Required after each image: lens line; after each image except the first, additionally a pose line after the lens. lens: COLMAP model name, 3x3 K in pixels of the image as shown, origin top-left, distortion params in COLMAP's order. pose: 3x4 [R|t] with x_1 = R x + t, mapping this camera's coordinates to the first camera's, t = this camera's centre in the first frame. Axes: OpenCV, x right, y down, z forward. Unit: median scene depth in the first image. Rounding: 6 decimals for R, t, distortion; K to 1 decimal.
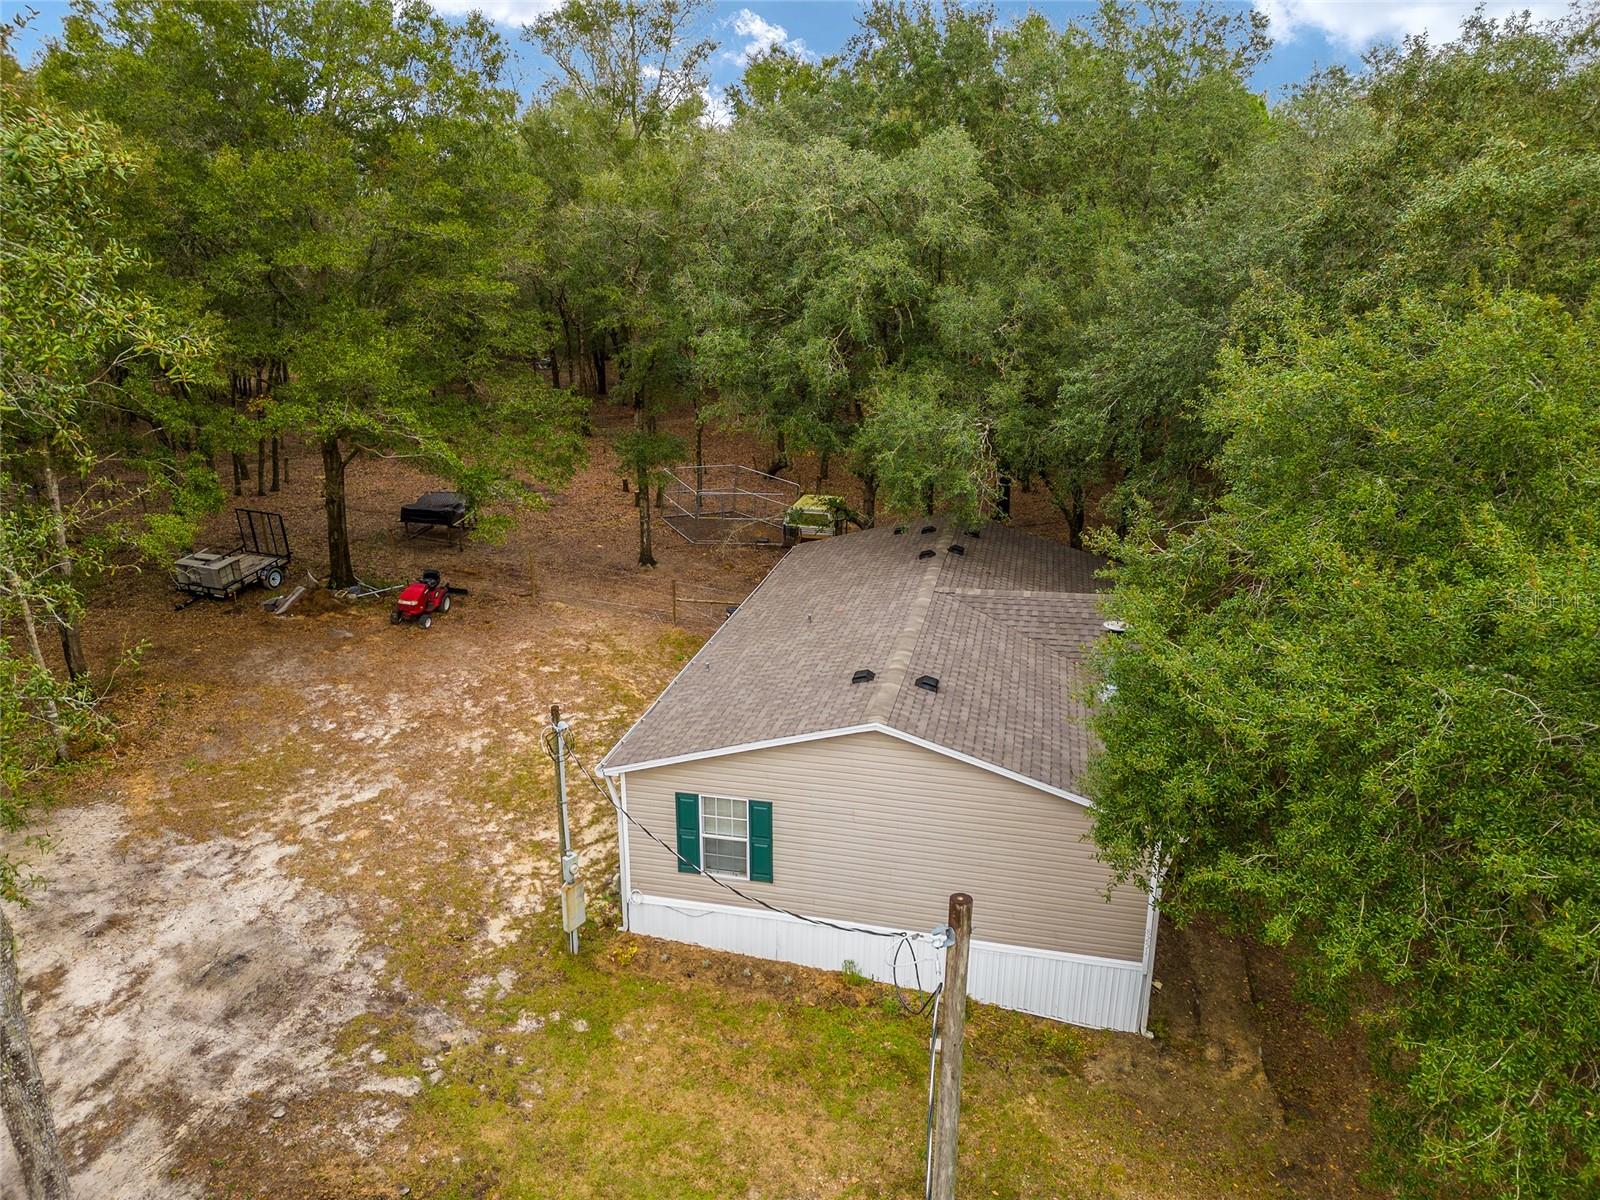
lens RADIAL K [[1093.1, 0, 797.6], [0, 1093.1, 599.2], [0, 0, 1]] dist [0.052531, -0.026638]
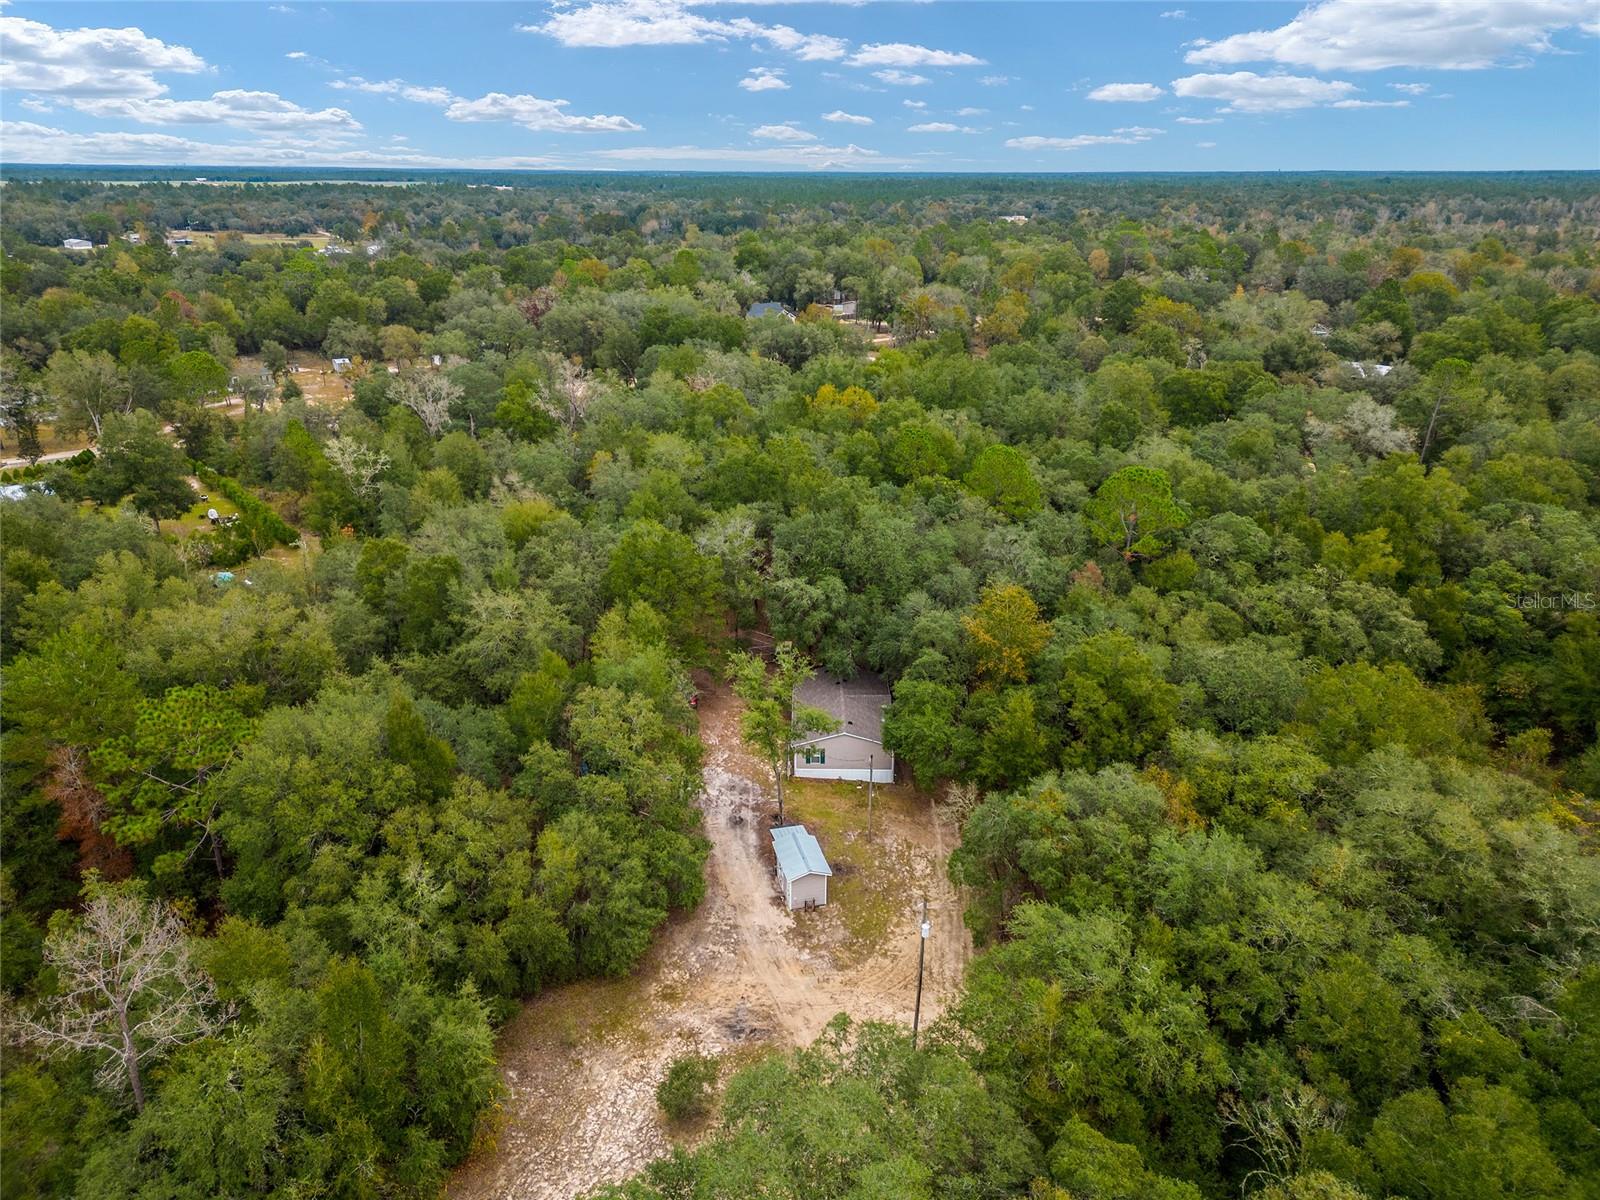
lens RADIAL K [[1093.1, 0, 794.2], [0, 1093.1, 600.9], [0, 0, 1]] dist [0.052531, -0.026638]
pose [[0.977182, -0.077116, 0.197912, -1.140906], [0.064570, 0.995519, 0.069089, -0.886076], [-0.202353, -0.054734, 0.977782, -4.044249]]
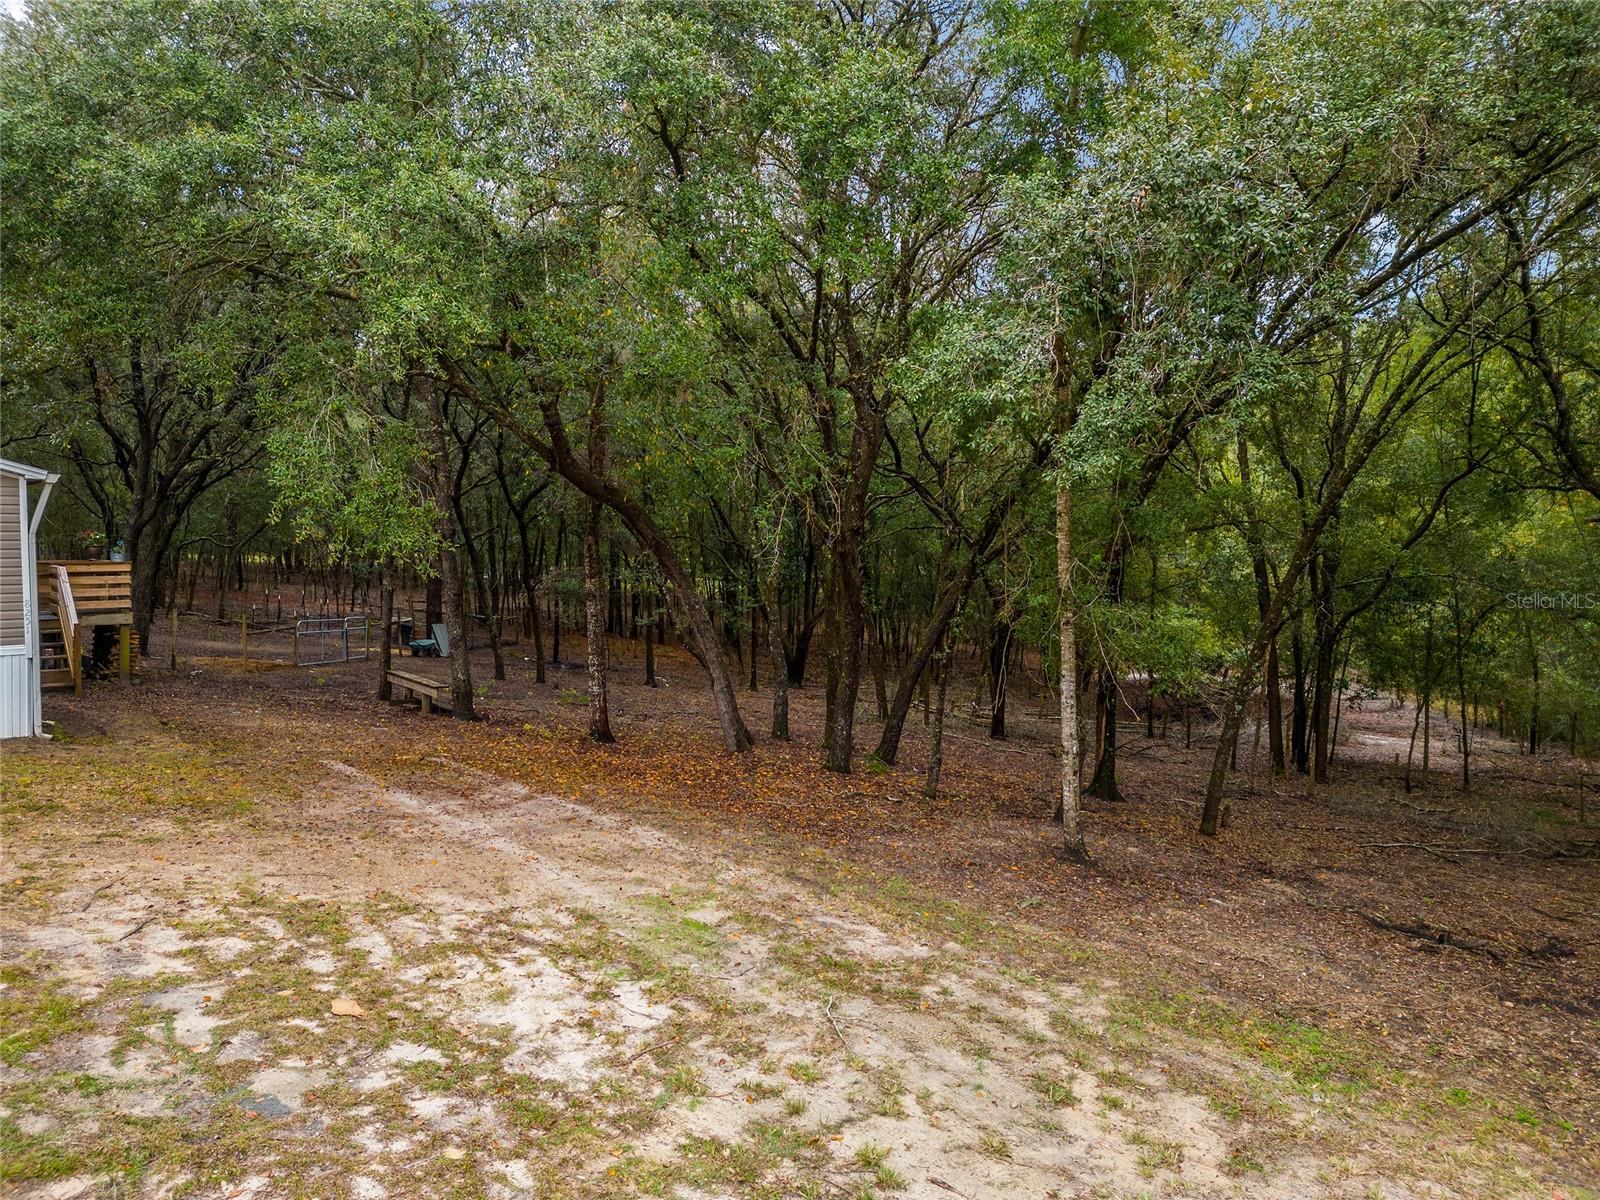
lens RADIAL K [[1093.1, 0, 794.1], [0, 1093.1, 603.7], [0, 0, 1]] dist [0.052531, -0.026638]
pose [[0.569629, -0.042168, 0.820819, -0.066592], [0.248754, 0.960690, -0.123276, 0.529134], [-0.783354, 0.274404, 0.557726, 0.002591]]
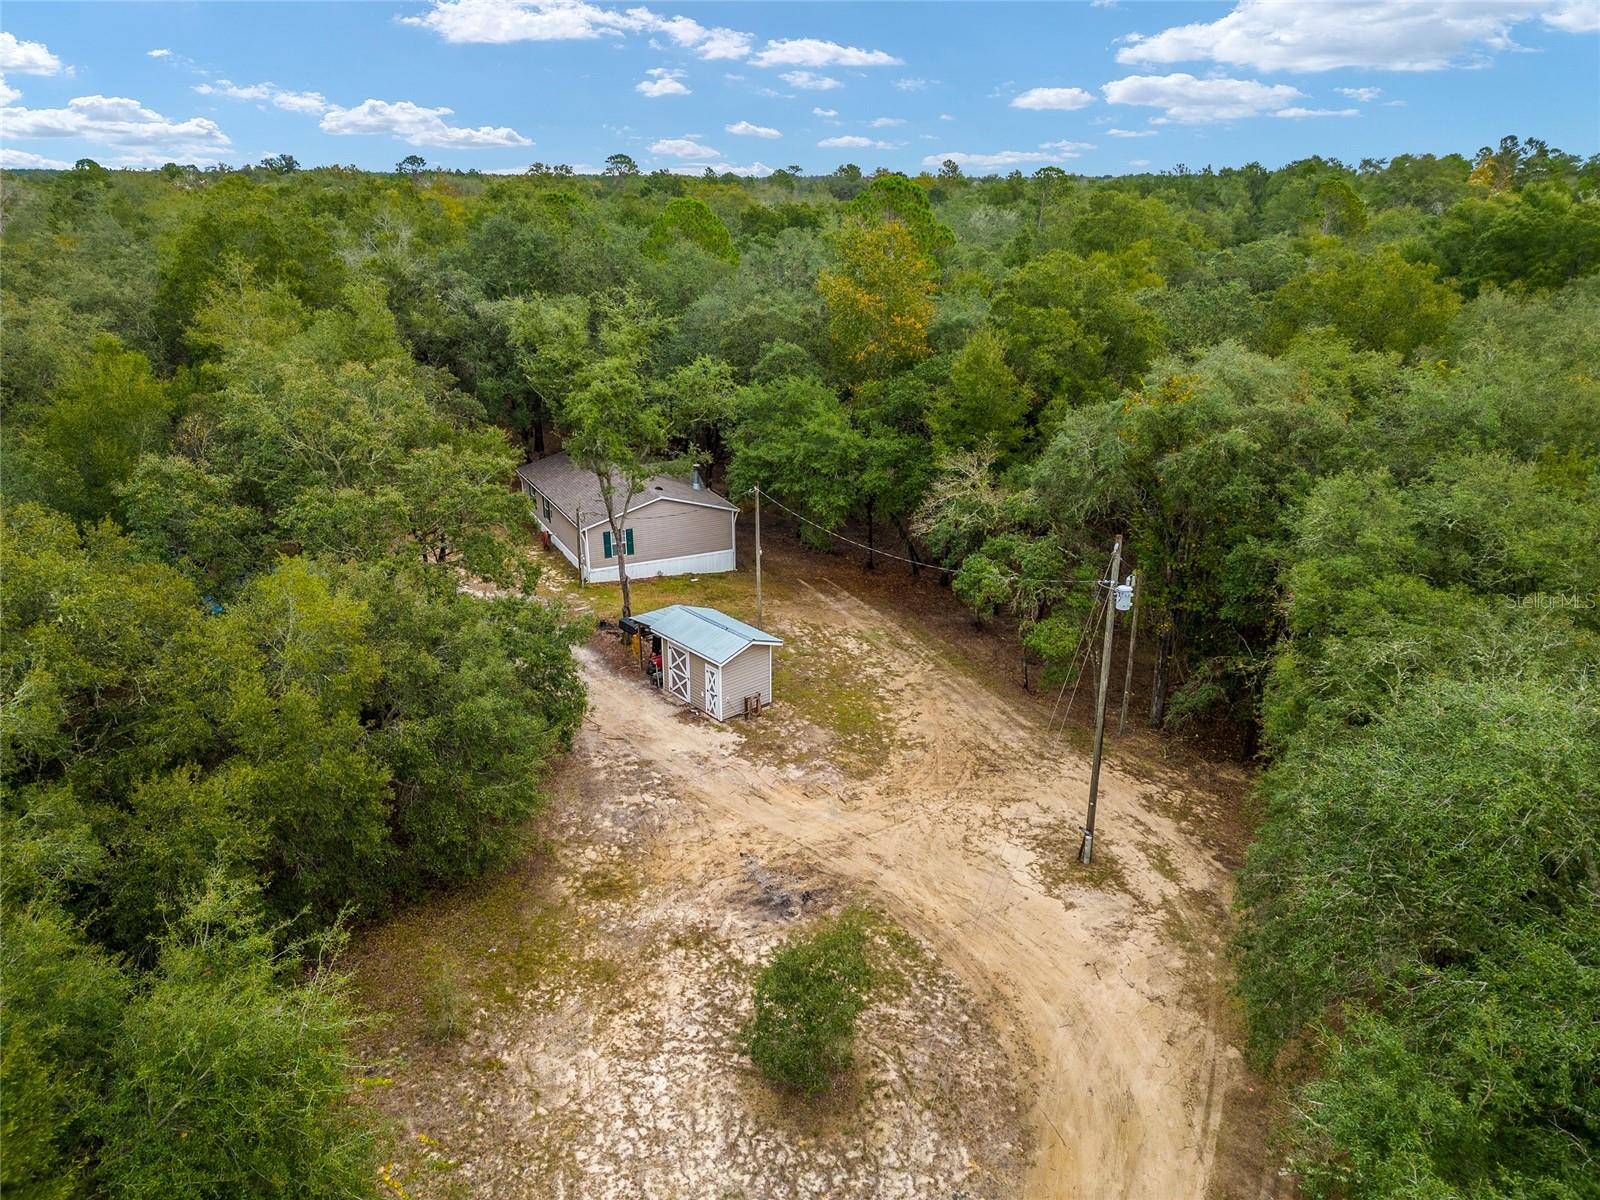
lens RADIAL K [[1093.1, 0, 796.9], [0, 1093.1, 569.9], [0, 0, 1]] dist [0.052531, -0.026638]
pose [[0.770234, -0.203524, 0.604416, -1.658407], [0.191393, 0.977795, 0.085350, 0.117494], [-0.608366, 0.049942, 0.792084, -1.923854]]
